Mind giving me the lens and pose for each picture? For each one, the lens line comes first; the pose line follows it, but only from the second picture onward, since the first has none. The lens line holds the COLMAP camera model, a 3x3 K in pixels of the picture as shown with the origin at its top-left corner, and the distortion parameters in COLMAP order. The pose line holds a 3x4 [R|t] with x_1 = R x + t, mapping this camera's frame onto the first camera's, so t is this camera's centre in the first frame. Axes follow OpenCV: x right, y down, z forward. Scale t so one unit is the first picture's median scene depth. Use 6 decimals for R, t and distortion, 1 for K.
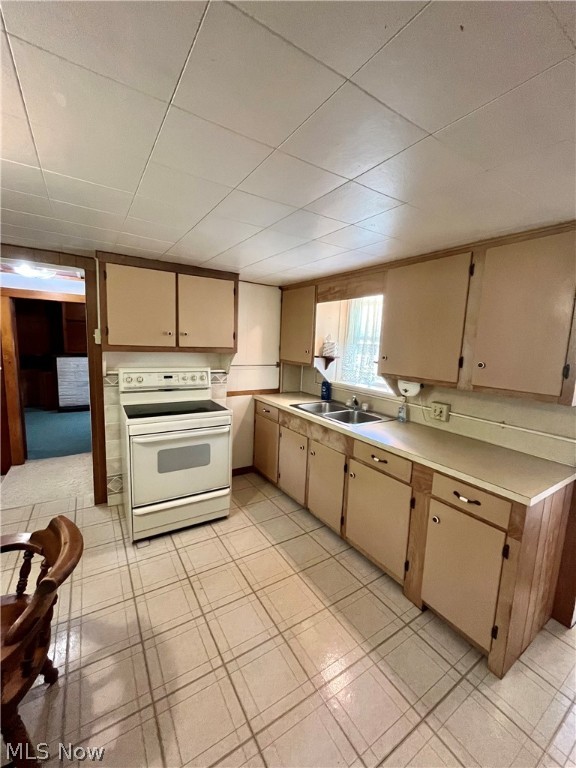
lens RADIAL K [[312.2, 0, 288.0], [0, 312.2, 384.0], [0, 0, 1]] dist [-0.002309, -0.000334]
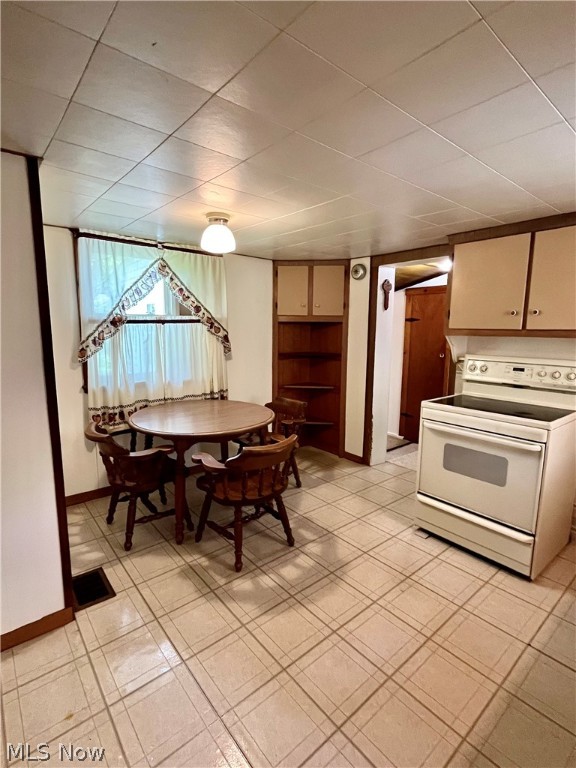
lens RADIAL K [[381.7, 0, 288.0], [0, 381.7, 384.0], [0, 0, 1]] dist [0.002620, 0.000149]
pose [[0.123695, 0.107901, -0.986436, 0.538415], [-0.138574, 0.986208, 0.090499, 0.007474], [0.982597, 0.125500, 0.136942, 0.340206]]
